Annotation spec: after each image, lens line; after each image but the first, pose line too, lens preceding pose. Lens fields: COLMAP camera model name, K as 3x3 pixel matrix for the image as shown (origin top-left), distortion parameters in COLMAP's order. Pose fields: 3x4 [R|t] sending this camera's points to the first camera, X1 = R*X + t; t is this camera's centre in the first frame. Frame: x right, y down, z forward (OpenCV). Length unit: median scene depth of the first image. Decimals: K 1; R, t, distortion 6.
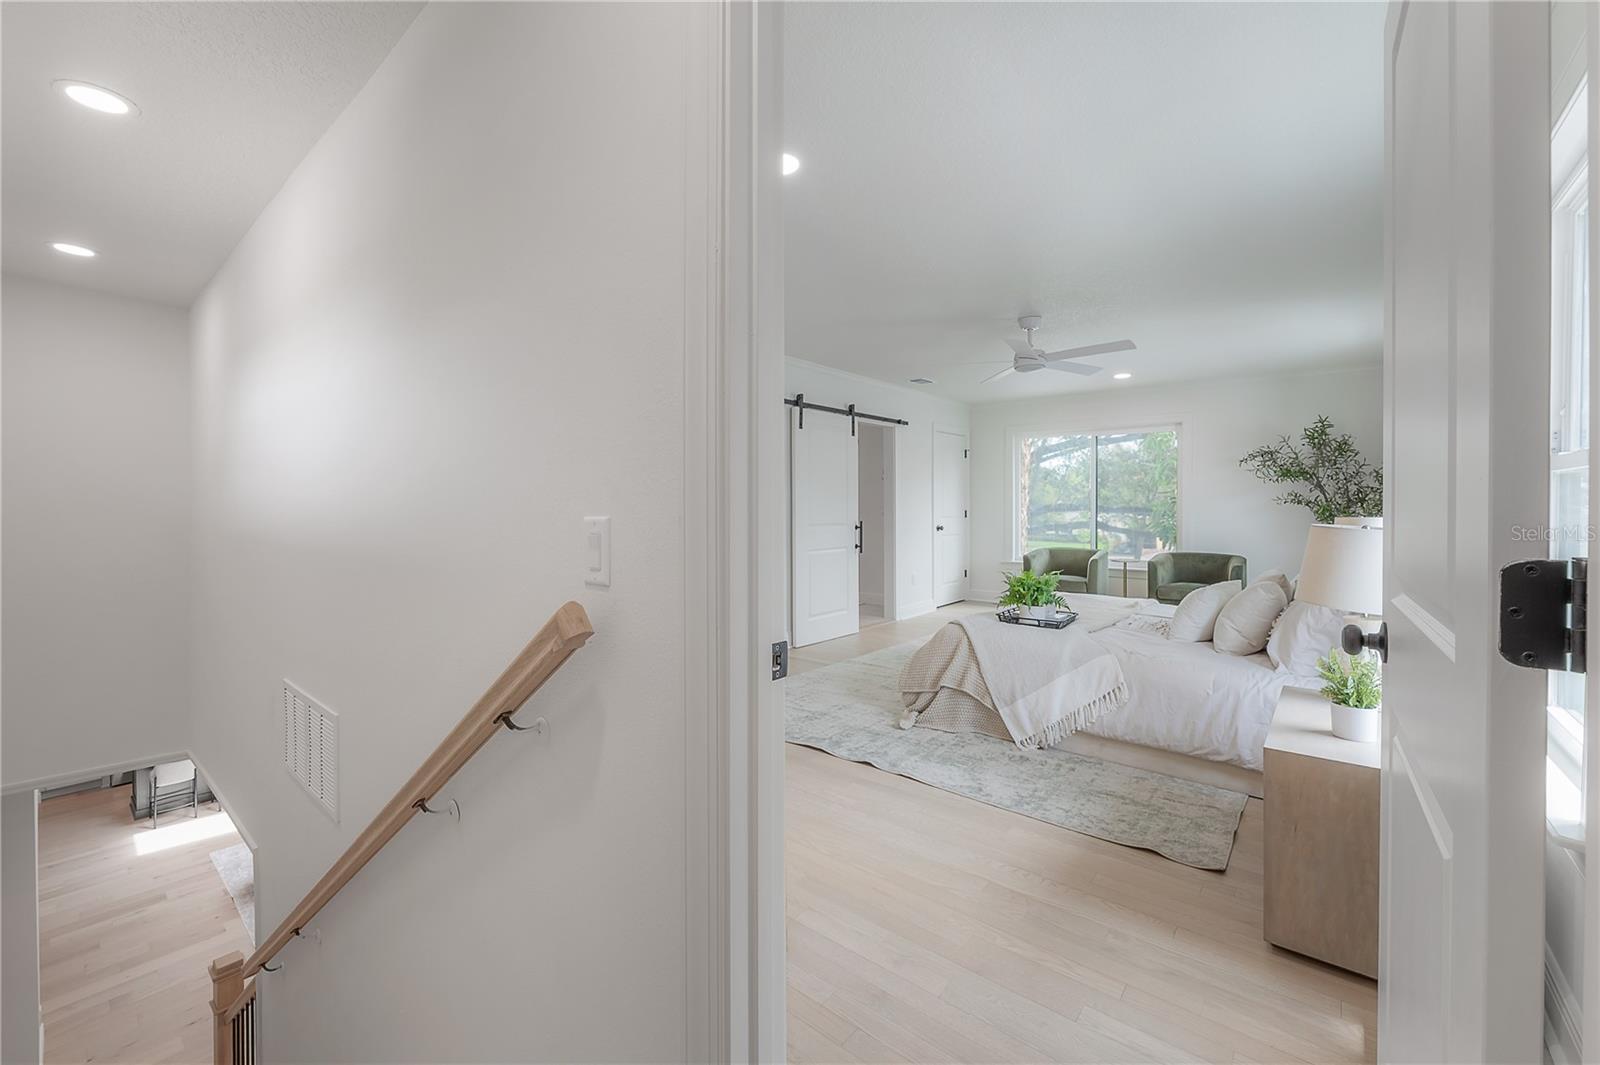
lens RADIAL K [[633.6, 0, 809.2], [0, 633.6, 524.9], [0, 0, 1]] dist [-0.000763, -0.000169]
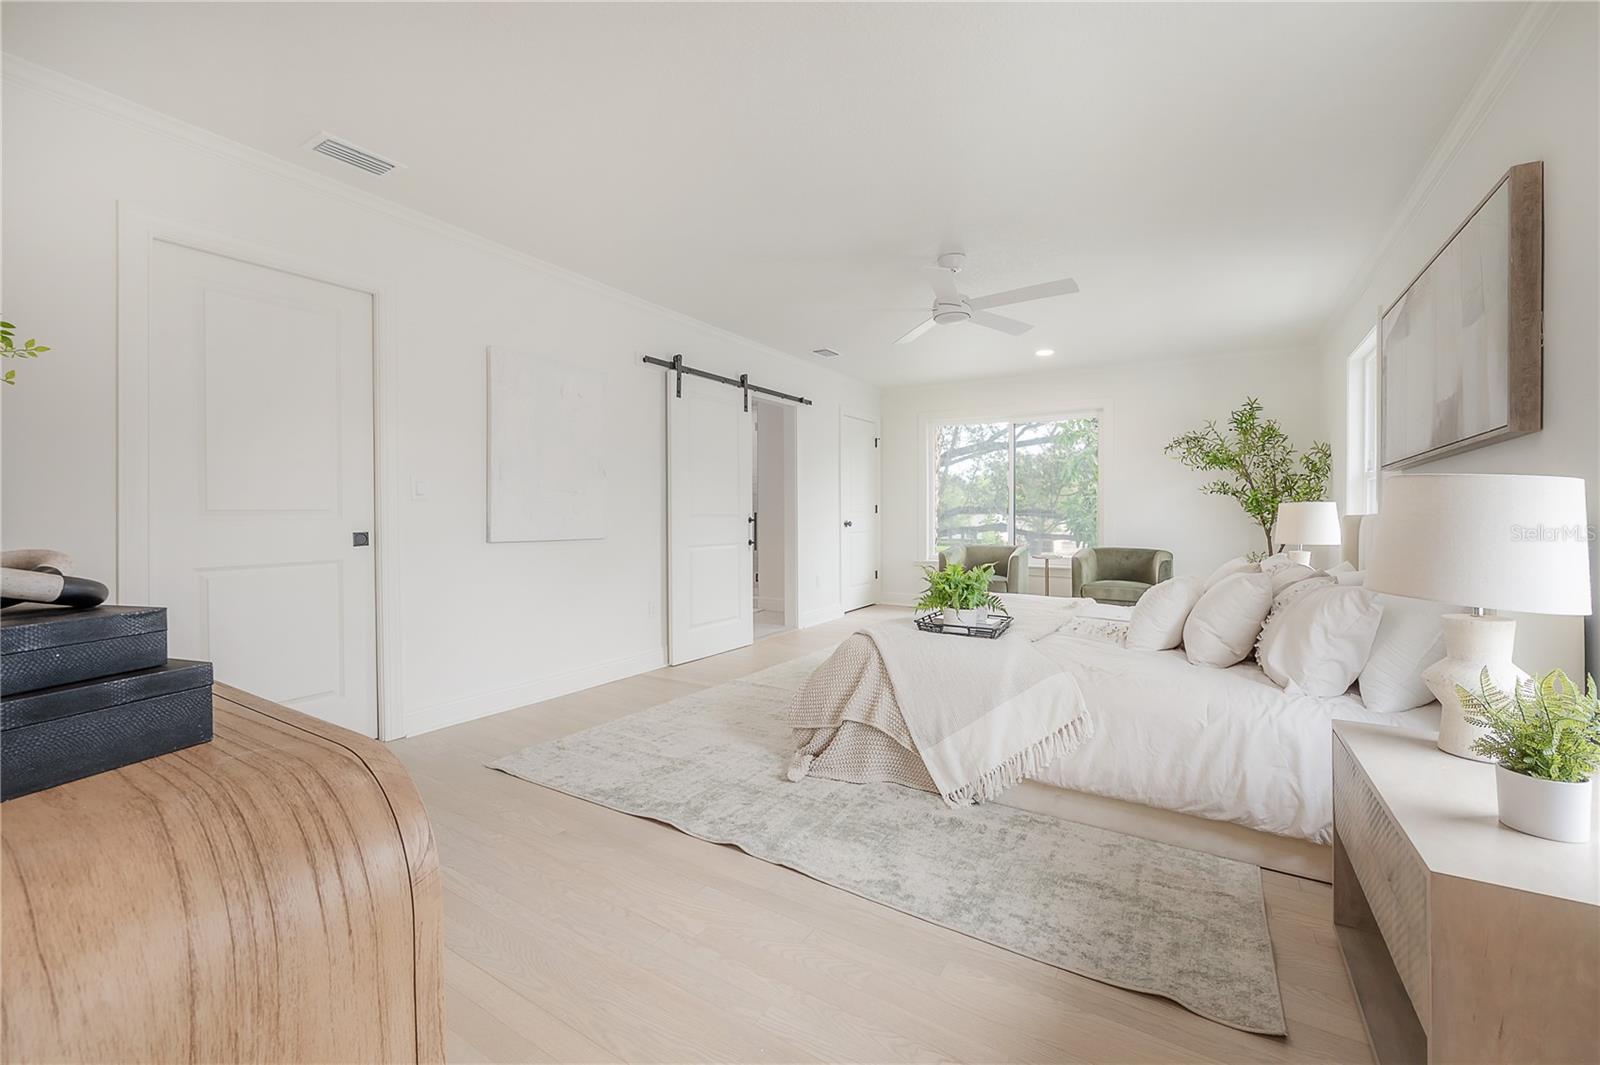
lens RADIAL K [[633.6, 0, 809.2], [0, 633.6, 524.9], [0, 0, 1]] dist [-0.000763, -0.000169]
pose [[0.990788, -0.001025, 0.135415, 0.067955], [0.002378, 0.999949, -0.009831, 0.033687], [-0.135398, 0.010062, 0.990740, 0.267243]]
